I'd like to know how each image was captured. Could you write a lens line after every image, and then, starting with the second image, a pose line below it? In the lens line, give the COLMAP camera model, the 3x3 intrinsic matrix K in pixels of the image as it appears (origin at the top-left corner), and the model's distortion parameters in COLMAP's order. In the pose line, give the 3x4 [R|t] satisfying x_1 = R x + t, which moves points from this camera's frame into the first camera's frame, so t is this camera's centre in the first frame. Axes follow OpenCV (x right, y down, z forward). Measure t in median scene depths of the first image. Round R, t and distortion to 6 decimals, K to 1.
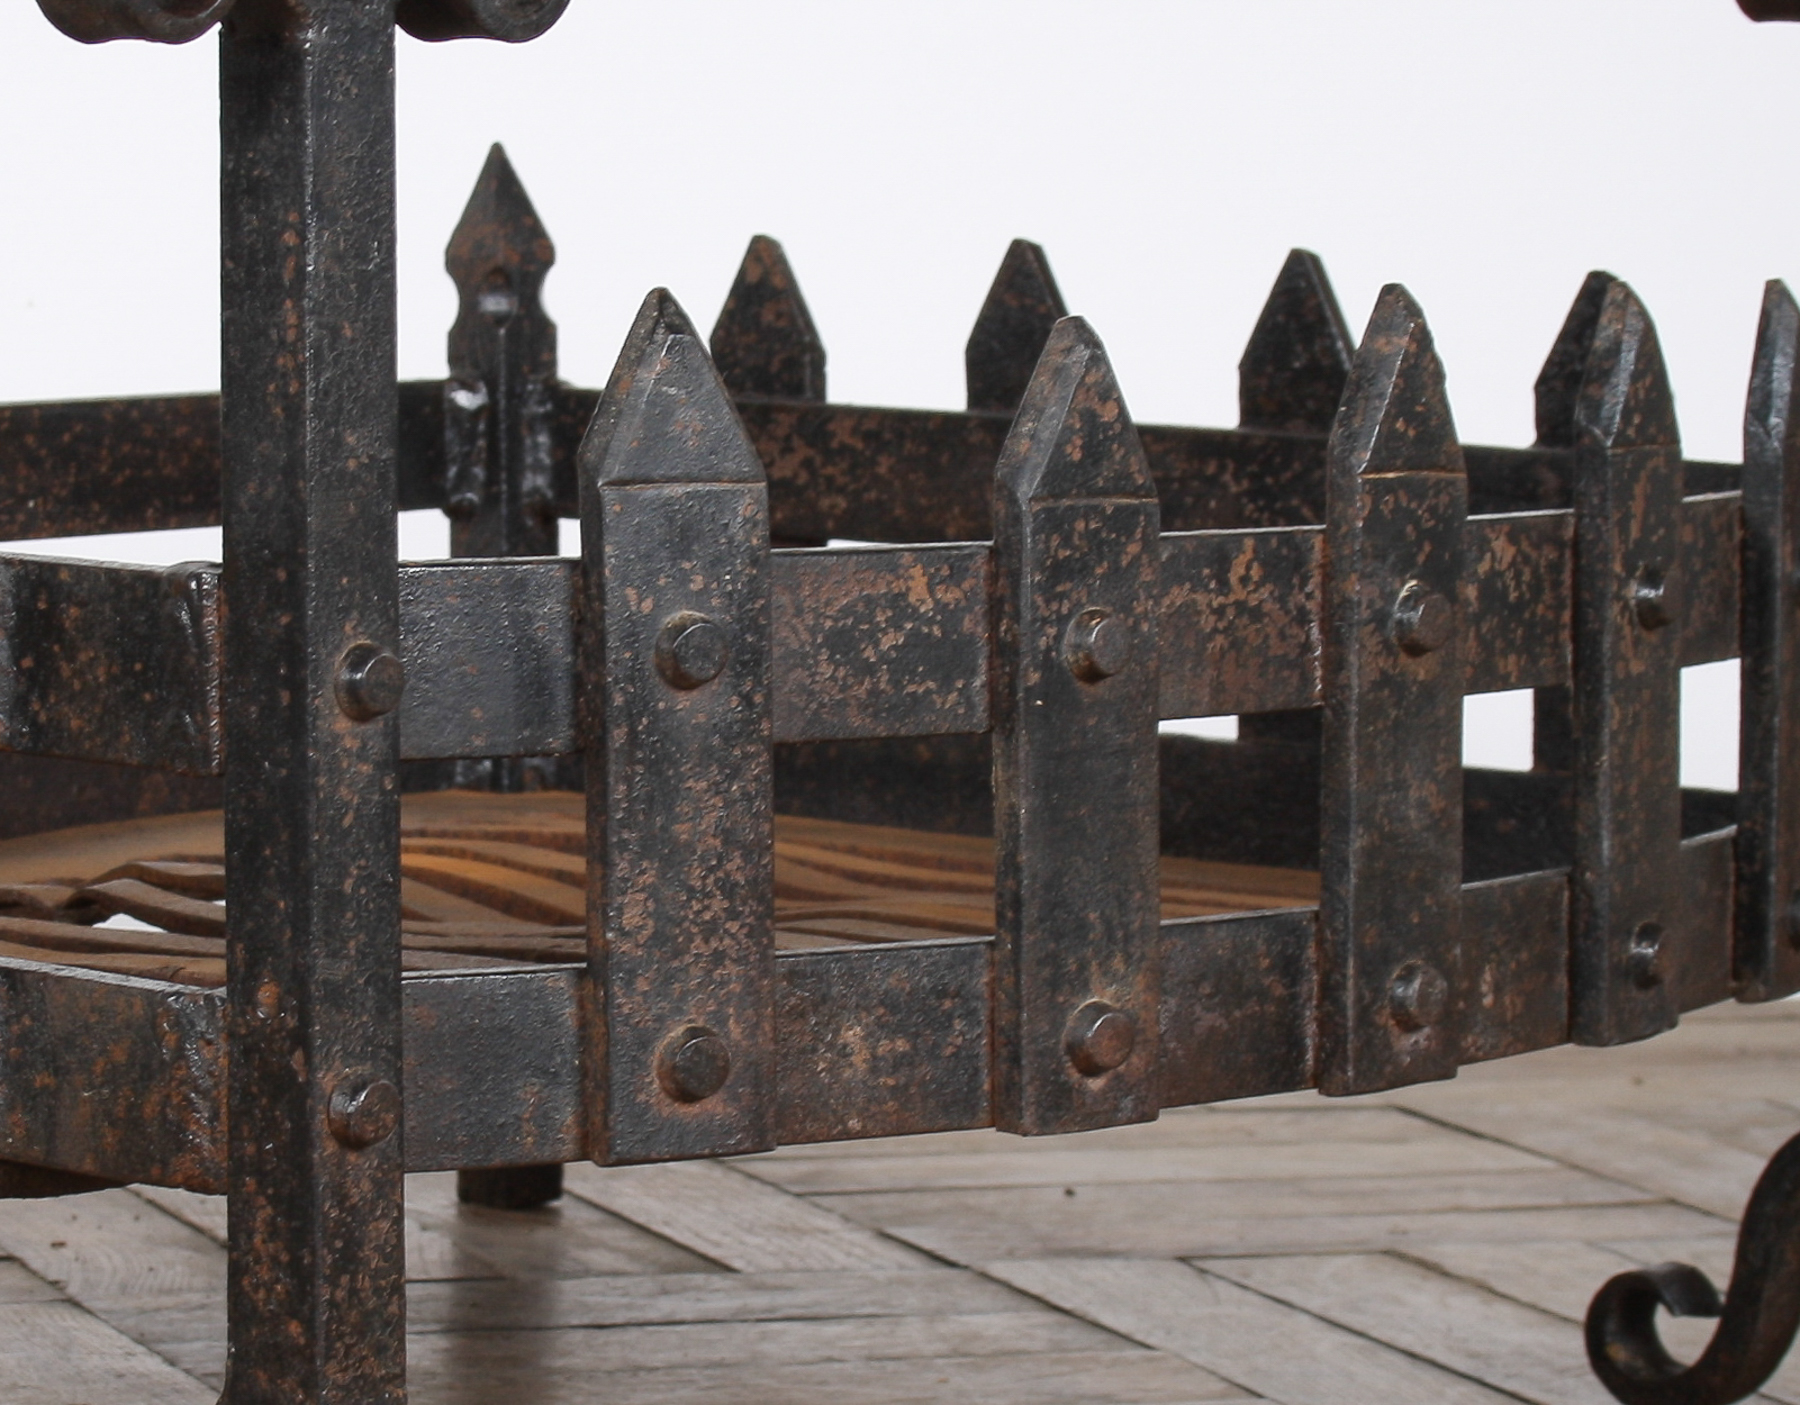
lens RADIAL K [[6914.7, 0, 580.6], [0, 6914.7, 768.0], [0, 0, 1]] dist [-0.019676, -0.215463]
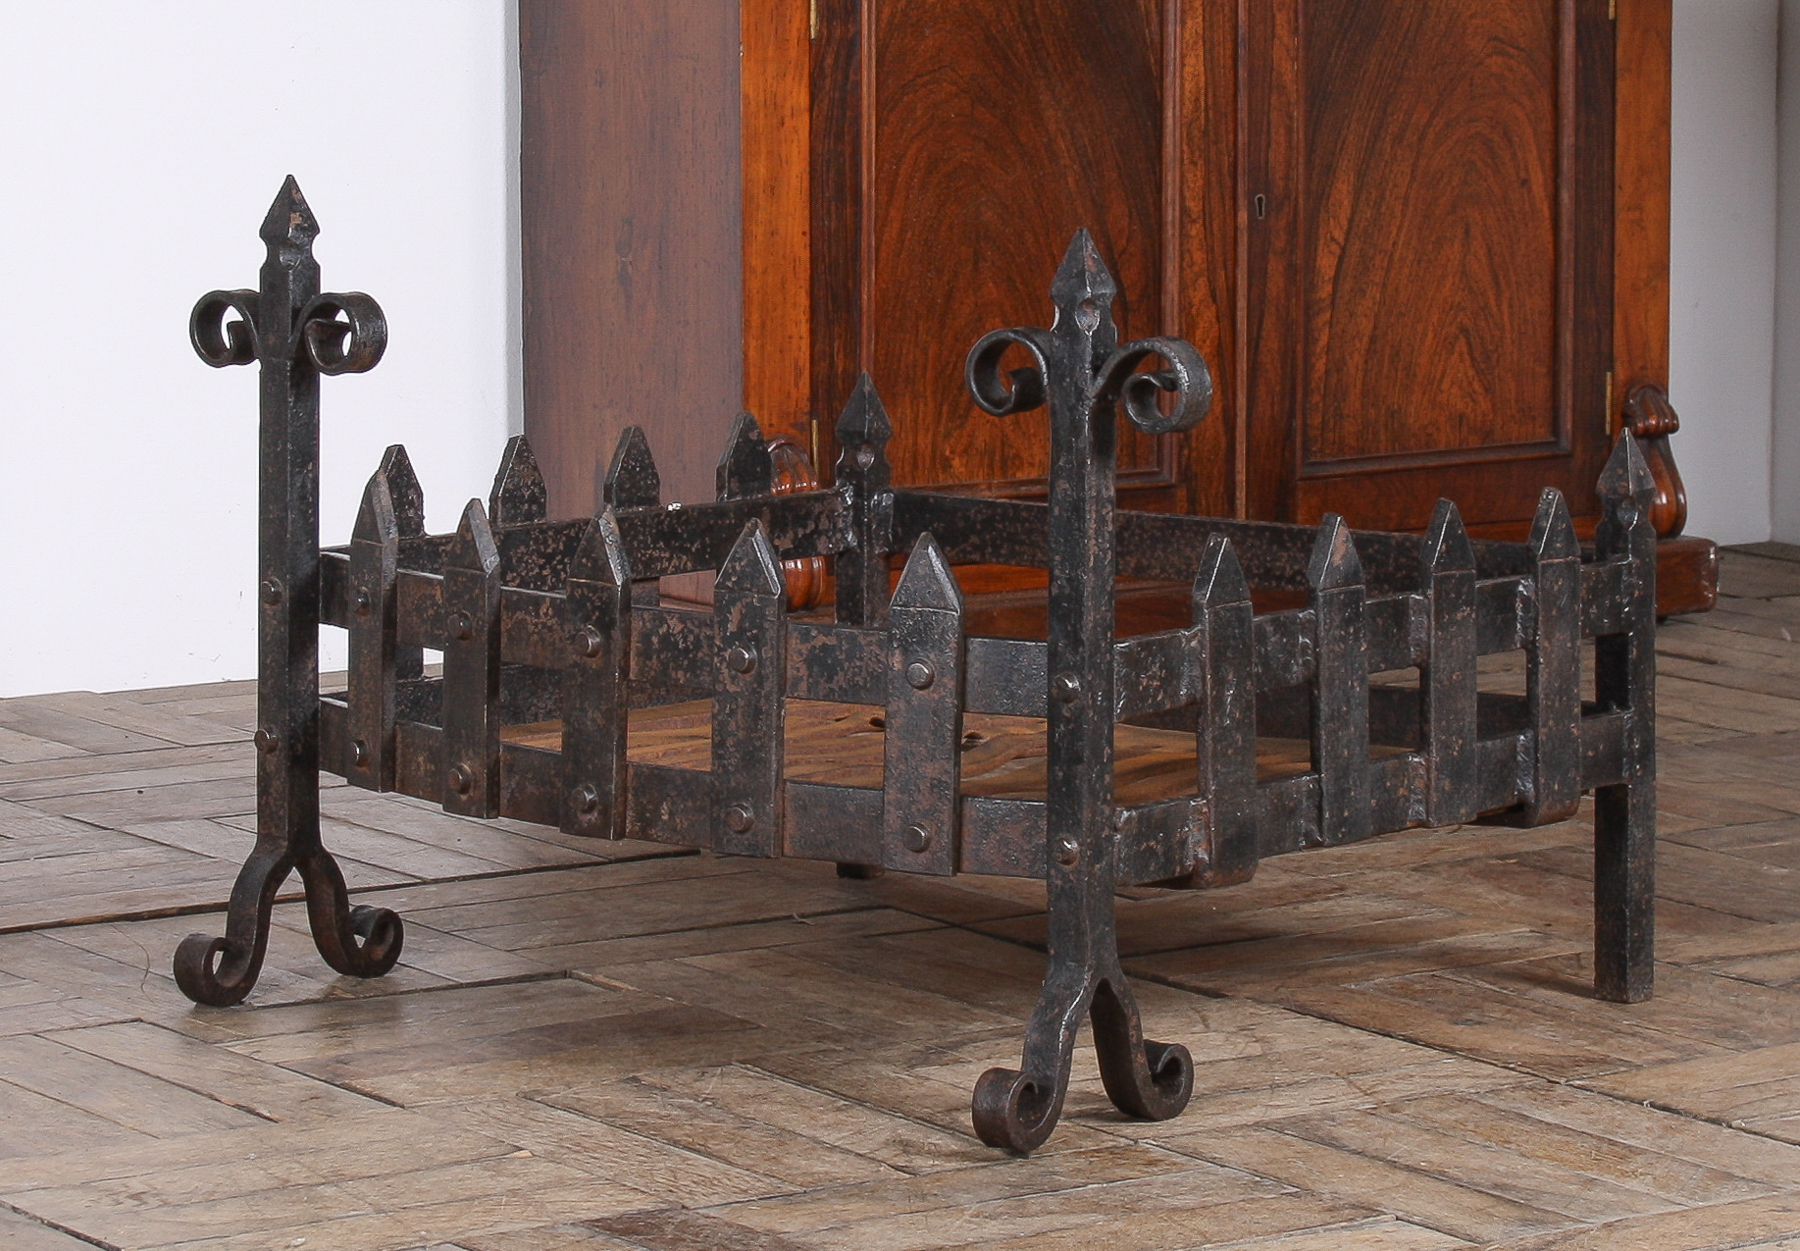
lens RADIAL K [[7325.9, 0, 900.0], [0, 7325.9, 625.5], [0, 0, 1]] dist [-0.019665, -3.632031]
pose [[0.033811, 0.111633, -0.993174, 2.786552], [-0.106987, 0.988436, 0.107458, -0.328220], [0.993685, 0.102623, 0.045363, 1.043858]]
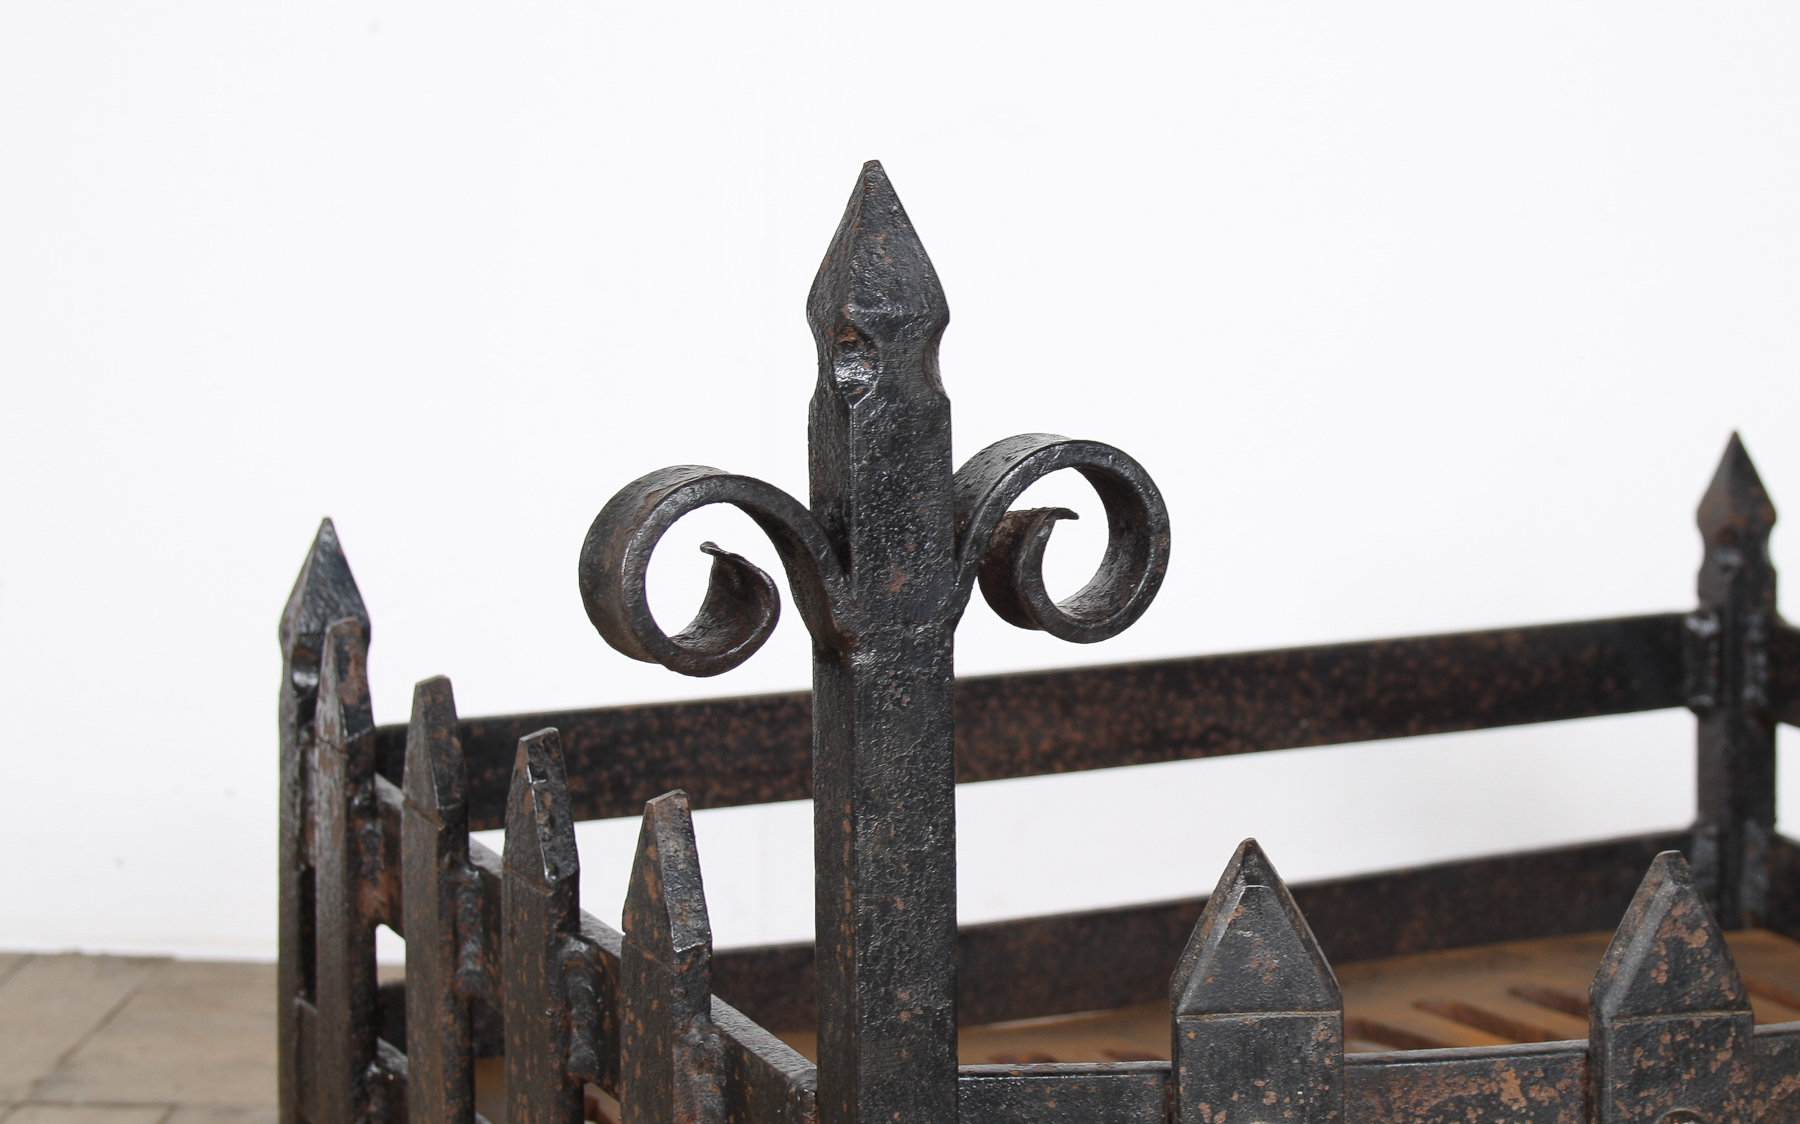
lens RADIAL K [[4169.9, 0, 1214.6], [0, 4169.9, 508.3], [0, 0, 1]] dist [0.054145, 0.136527]
pose [[0.941861, 0.042341, -0.333324, 0.228002], [-0.032807, 0.998877, 0.034184, -0.143460], [0.334397, -0.021261, 0.942192, 0.331992]]
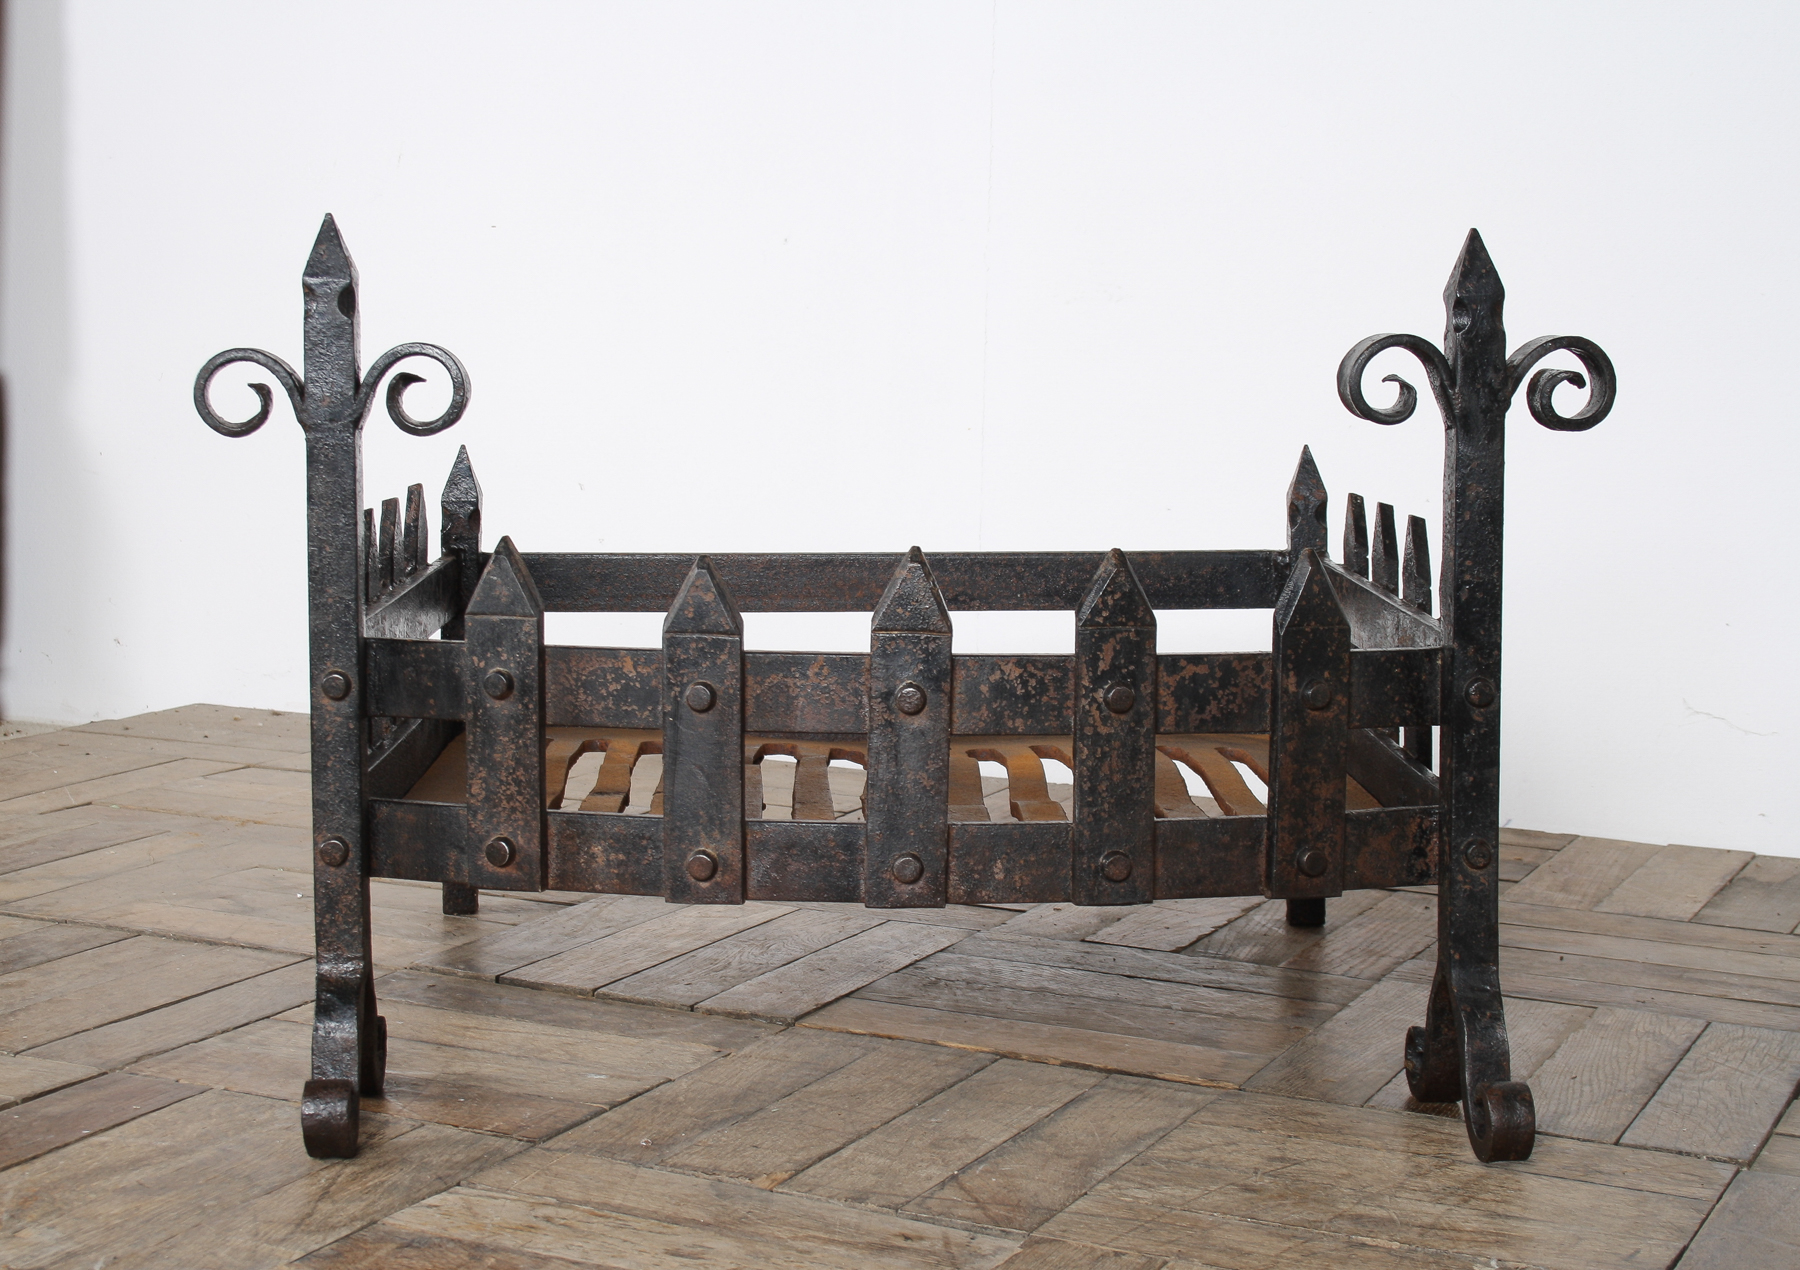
lens RADIAL K [[2924.3, 0, 900.0], [0, 2924.3, 635.0], [0, 0, 1]] dist [-0.022124, -0.010373]
pose [[0.700899, 0.077245, -0.709065, 0.820921], [-0.071758, 0.996711, 0.037650, -0.080723], [0.709642, 0.024492, 0.704137, 0.357411]]
